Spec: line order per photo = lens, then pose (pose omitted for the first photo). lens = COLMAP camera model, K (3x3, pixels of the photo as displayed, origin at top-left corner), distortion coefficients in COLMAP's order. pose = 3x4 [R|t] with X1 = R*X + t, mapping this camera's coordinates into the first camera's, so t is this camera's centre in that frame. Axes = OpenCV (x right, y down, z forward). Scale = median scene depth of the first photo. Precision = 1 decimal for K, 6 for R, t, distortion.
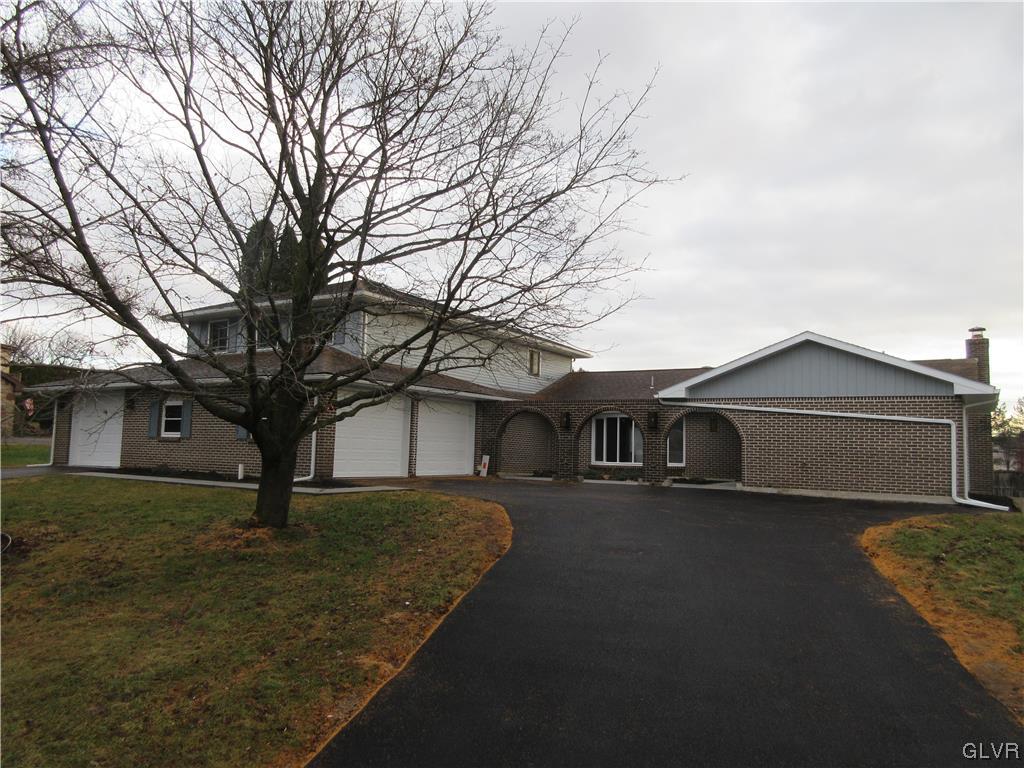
lens RADIAL K [[762.4, 0, 515.1], [0, 762.4, 377.6], [0, 0, 1]] dist [0.007610, 0.001914]
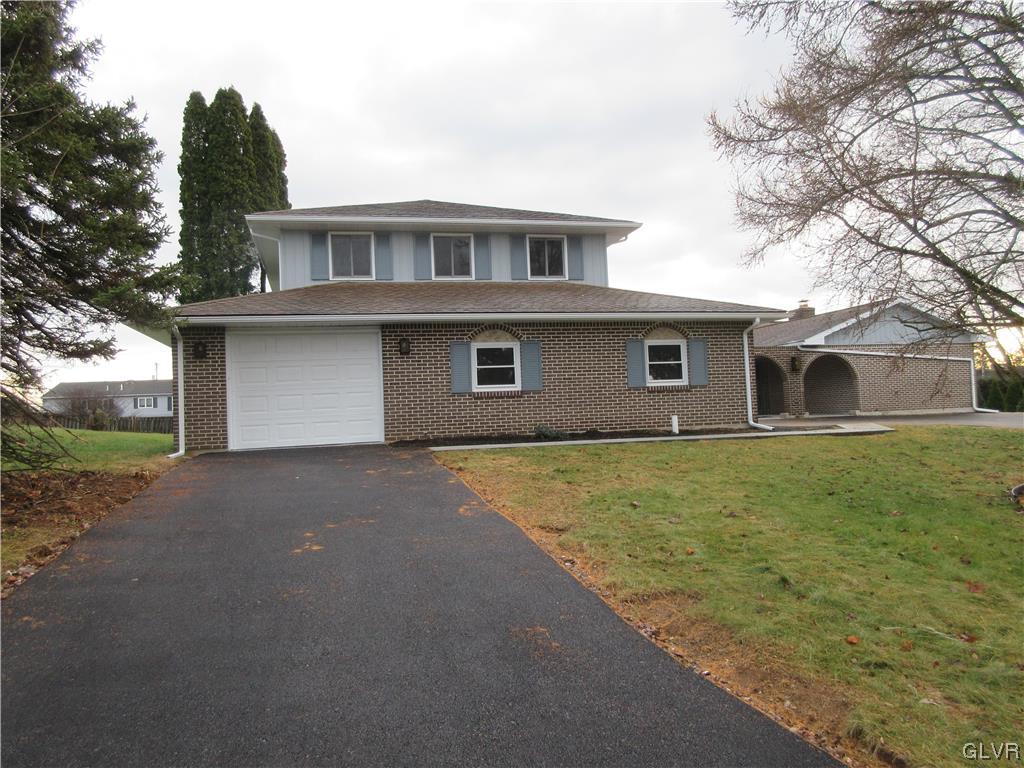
lens RADIAL K [[762.4, 0, 519.3], [0, 762.4, 378.1], [0, 0, 1]] dist [0.007610, 0.001914]
pose [[0.690536, -0.022070, 0.722961, -1.558828], [-0.013562, 0.998964, 0.043450, 0.051578], [-0.723171, -0.039809, 0.689521, 0.766989]]
